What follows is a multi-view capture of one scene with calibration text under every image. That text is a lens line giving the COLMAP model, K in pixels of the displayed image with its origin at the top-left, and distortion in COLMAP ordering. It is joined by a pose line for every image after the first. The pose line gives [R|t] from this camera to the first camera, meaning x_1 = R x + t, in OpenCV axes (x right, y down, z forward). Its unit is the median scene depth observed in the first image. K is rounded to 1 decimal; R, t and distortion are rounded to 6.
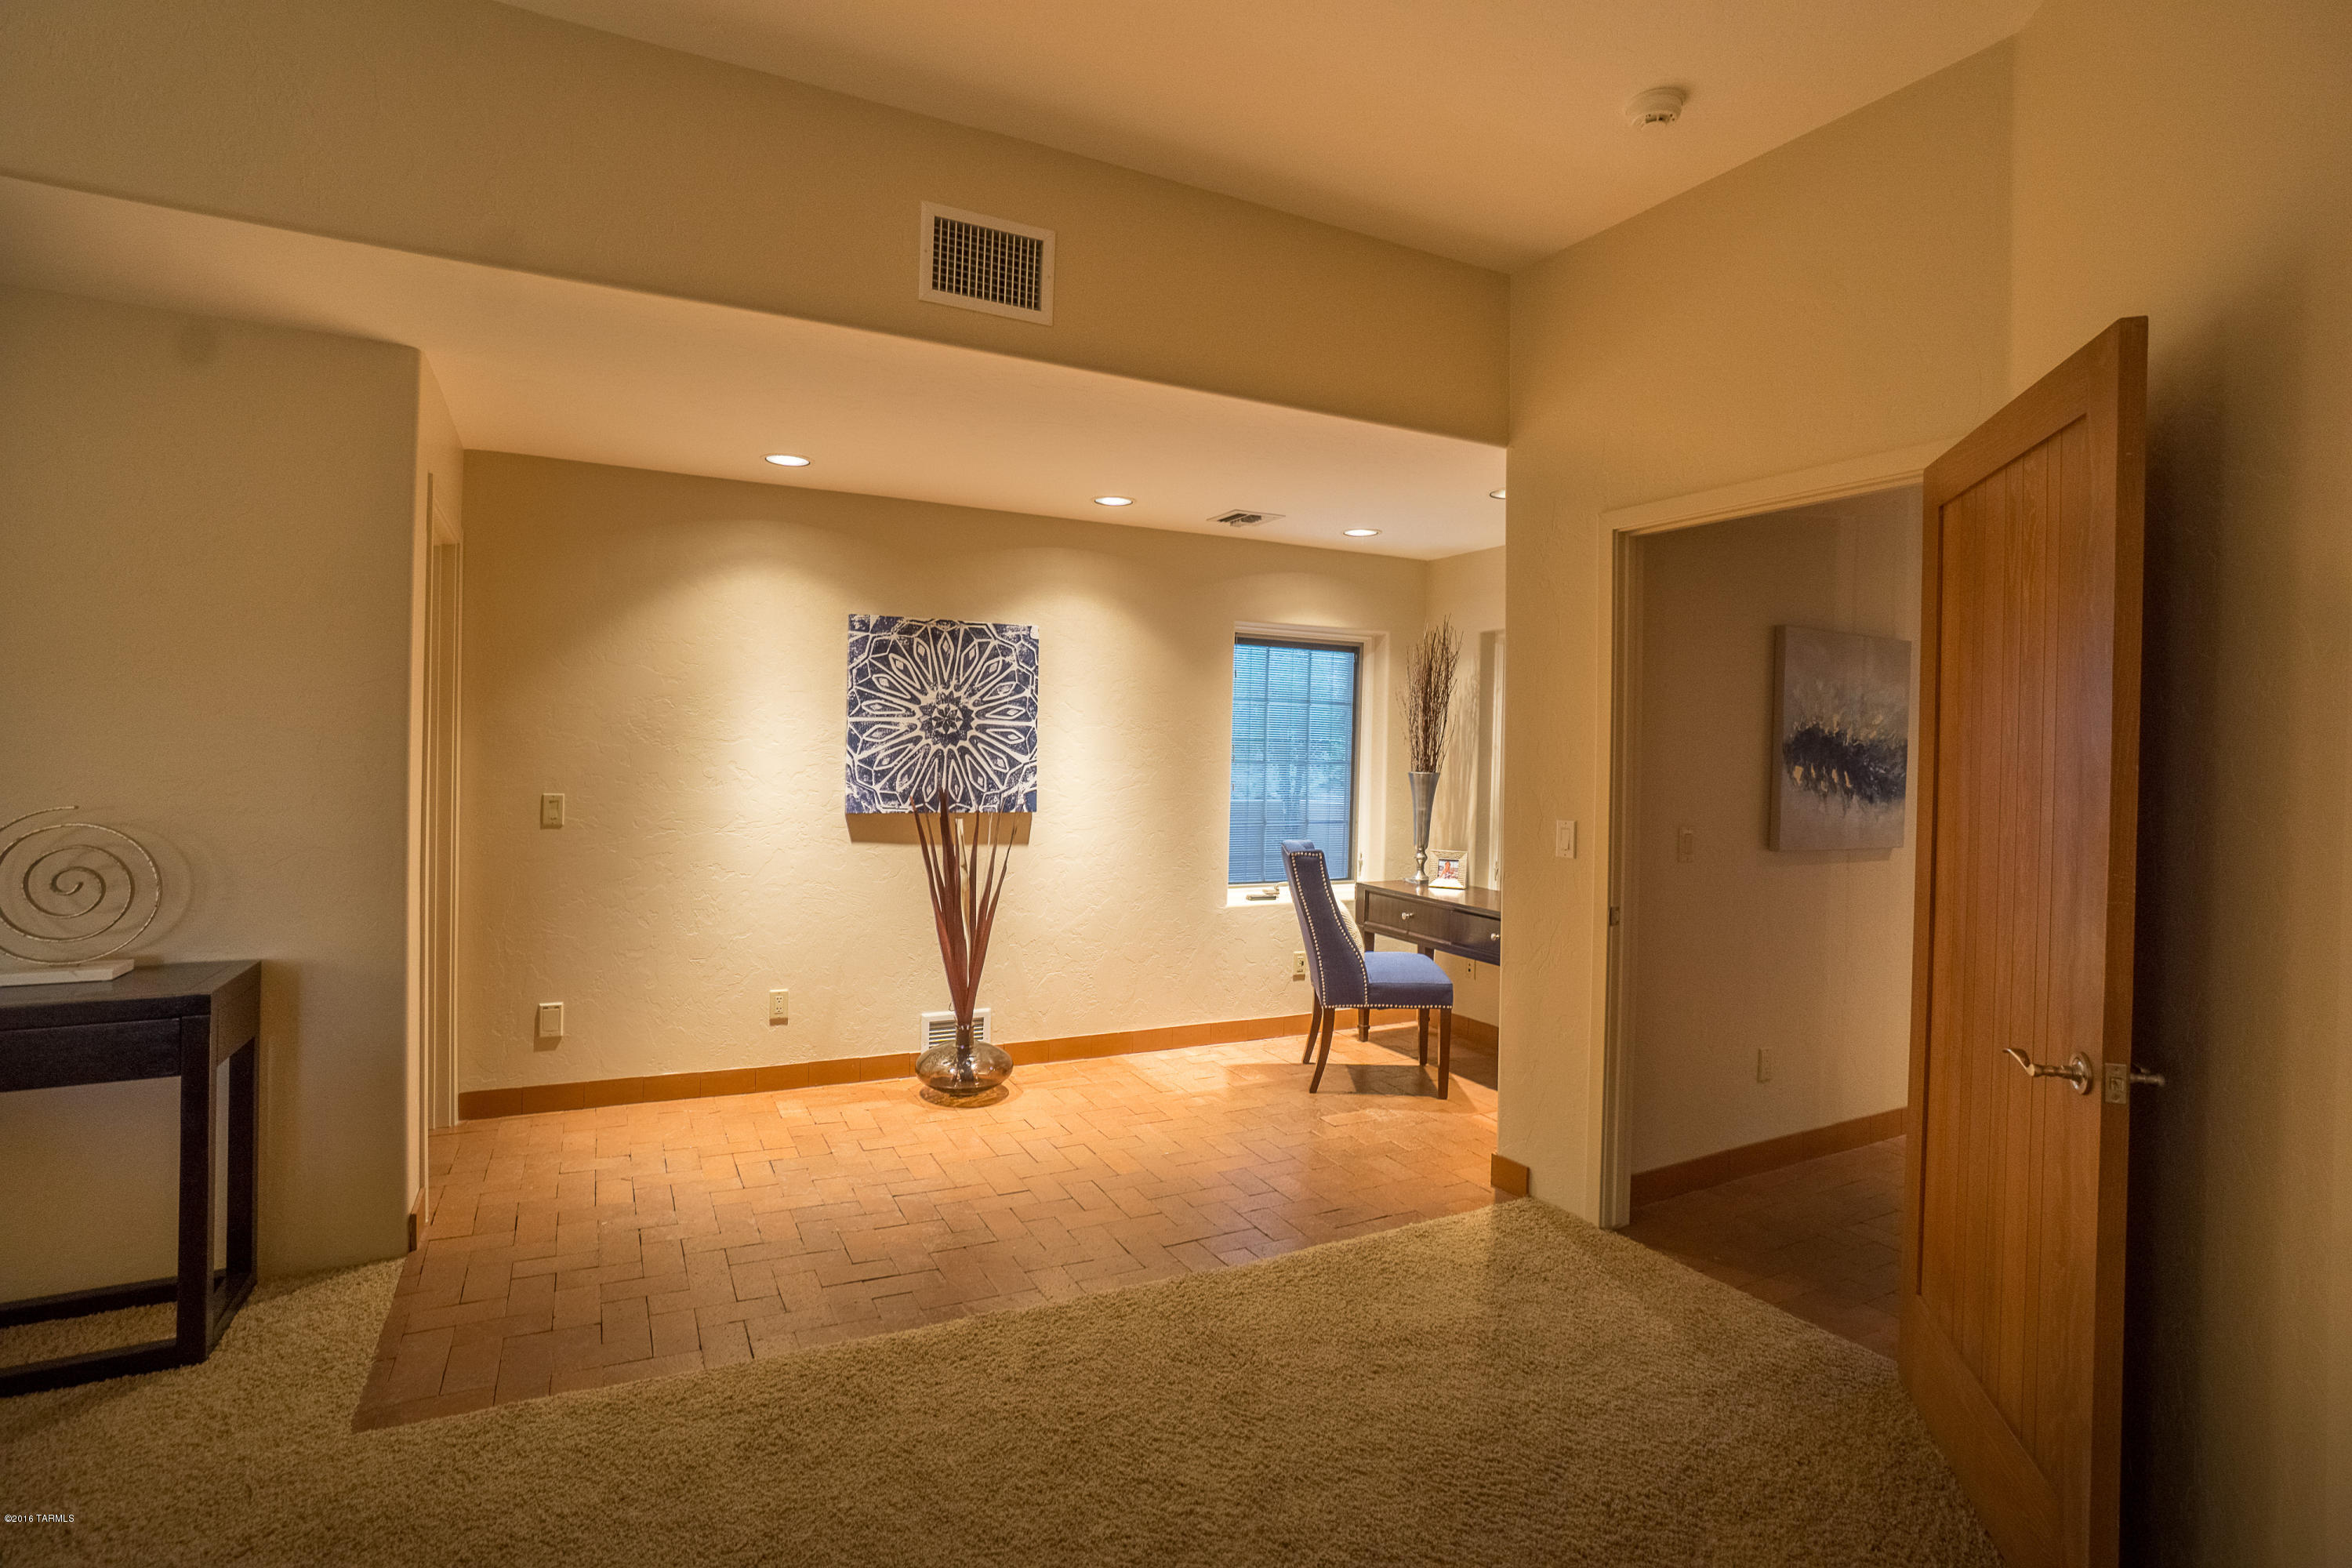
lens RADIAL K [[1095.4, 0, 1171.0], [0, 1095.4, 755.1], [0, 0, 1]] dist [-0.049926, 0.000119]
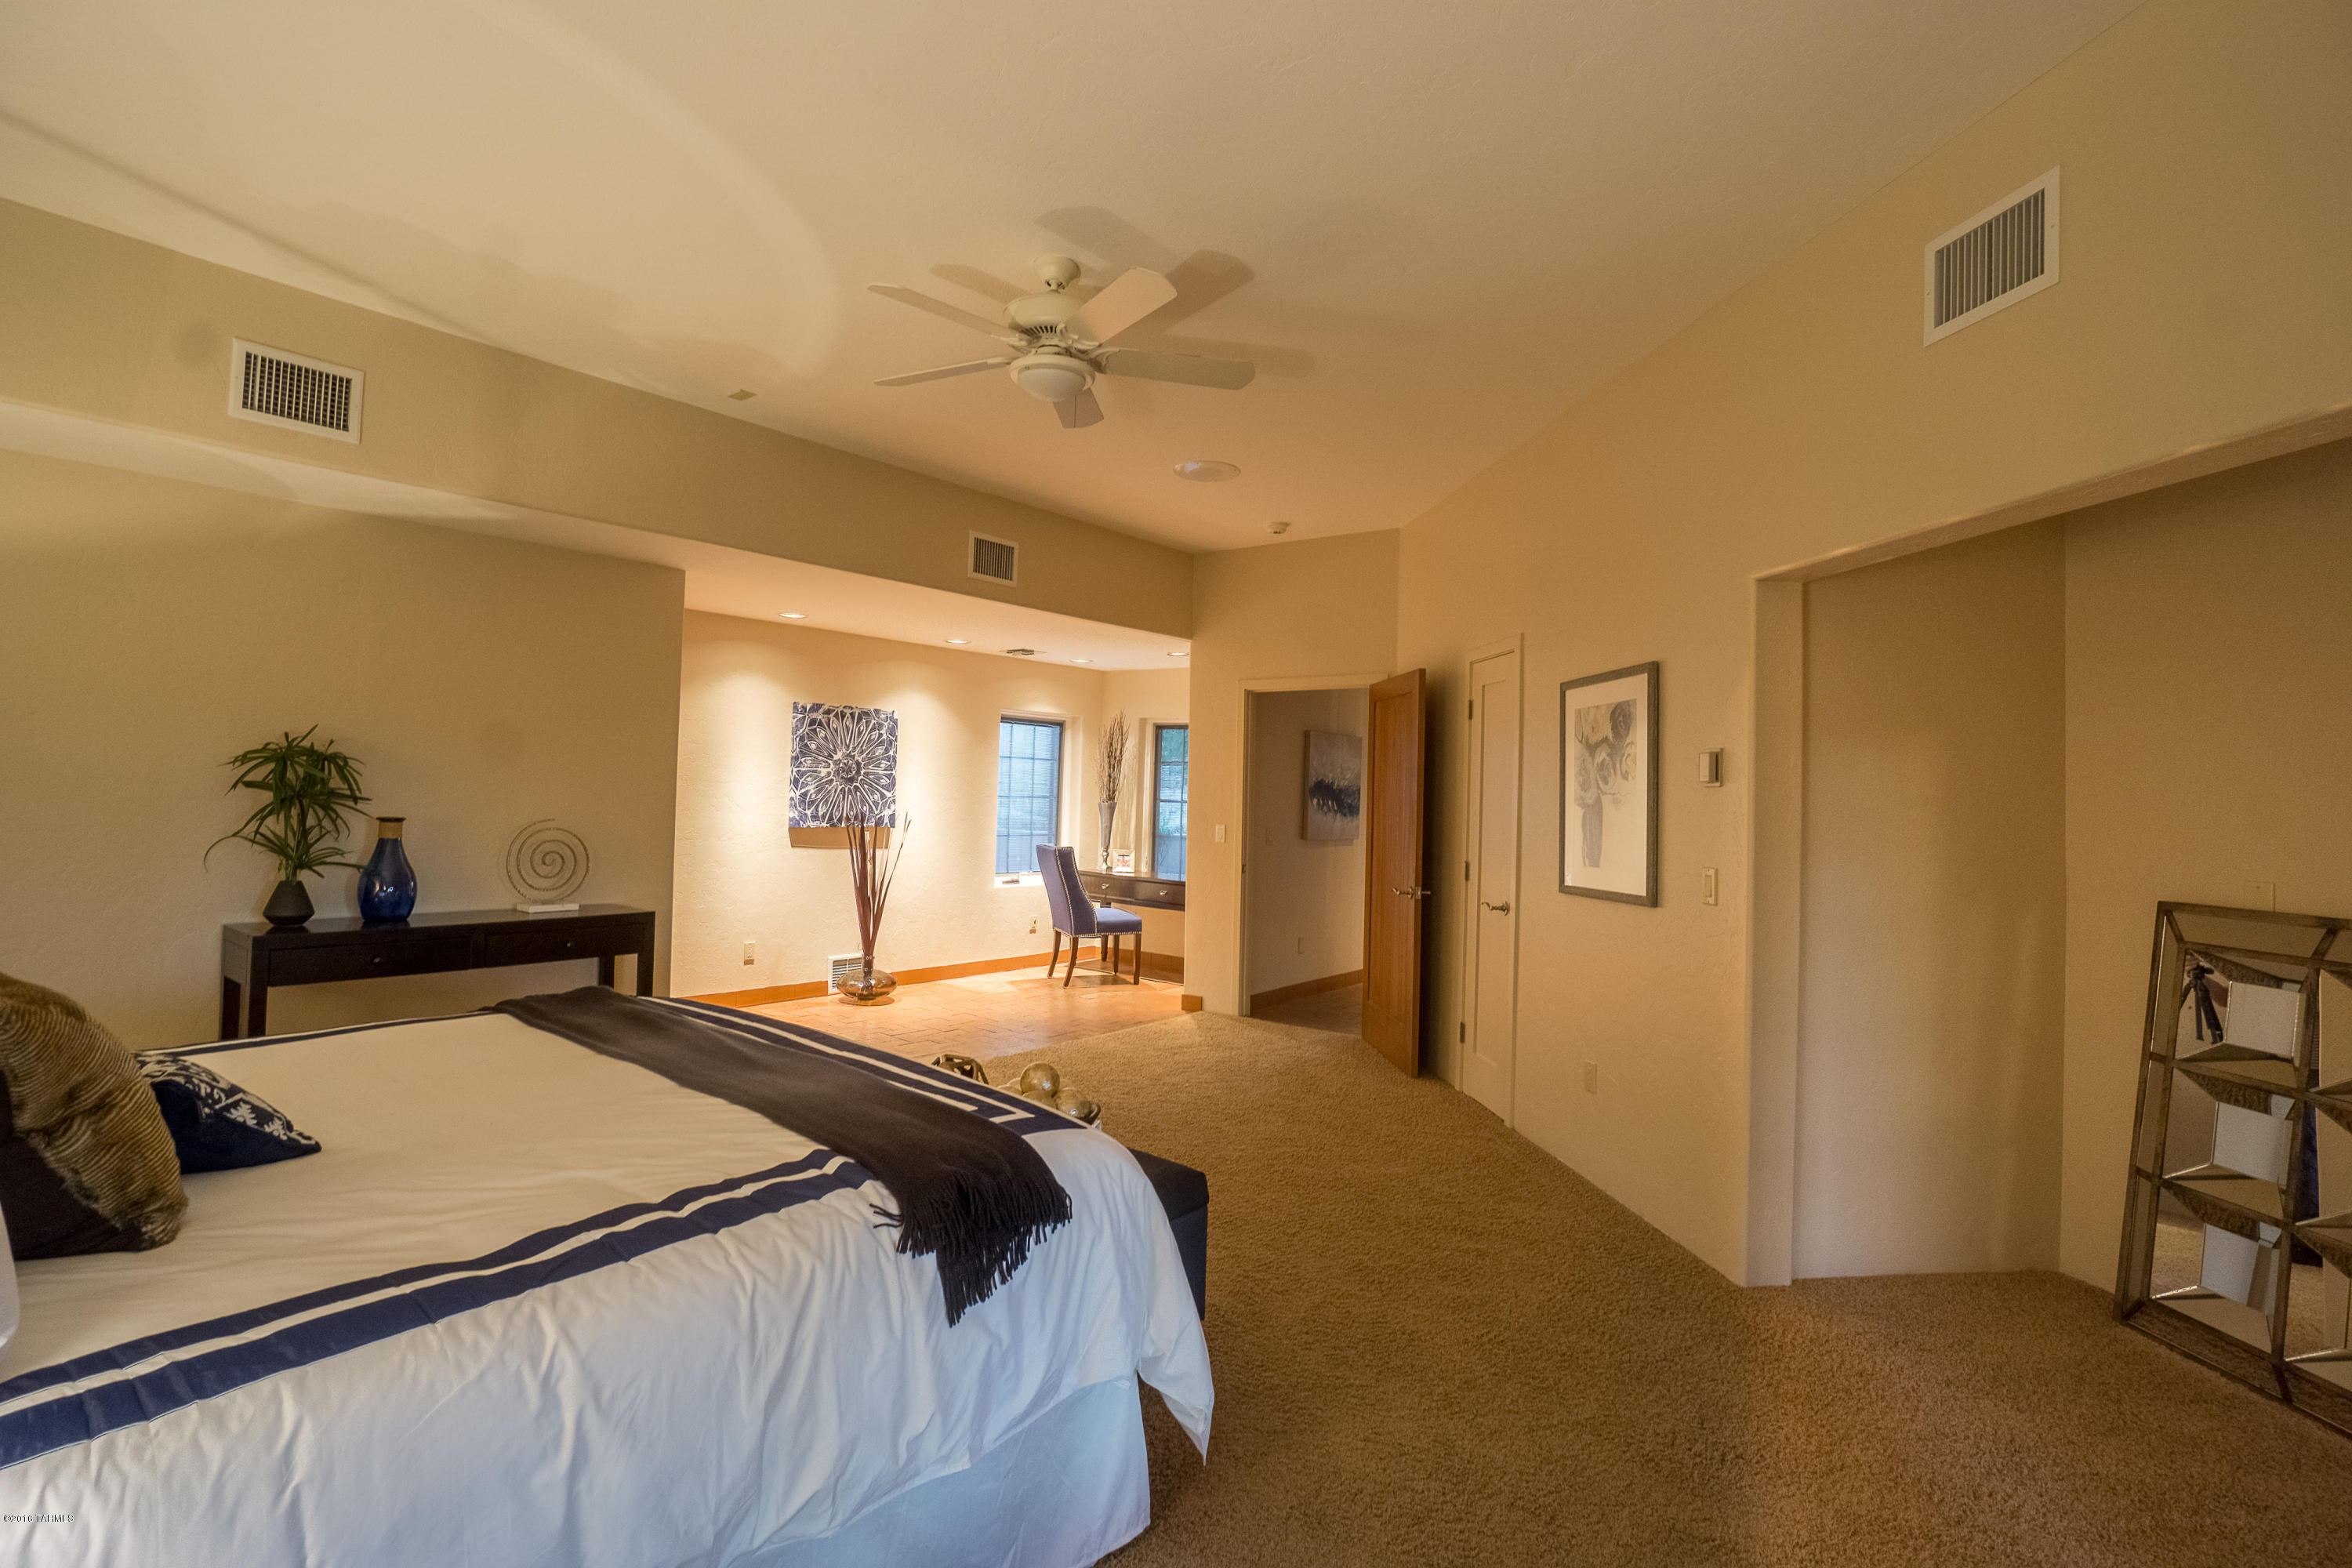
lens RADIAL K [[1156.1, 0, 1161.3], [0, 1156.1, 760.8], [0, 0, 1]] dist [-0.050077, 0.025535]
pose [[0.906990, 0.014796, 0.420893, -0.503981], [-0.004510, 0.999667, -0.025422, -0.003923], [-0.421129, 0.021159, 0.906754, -0.722012]]
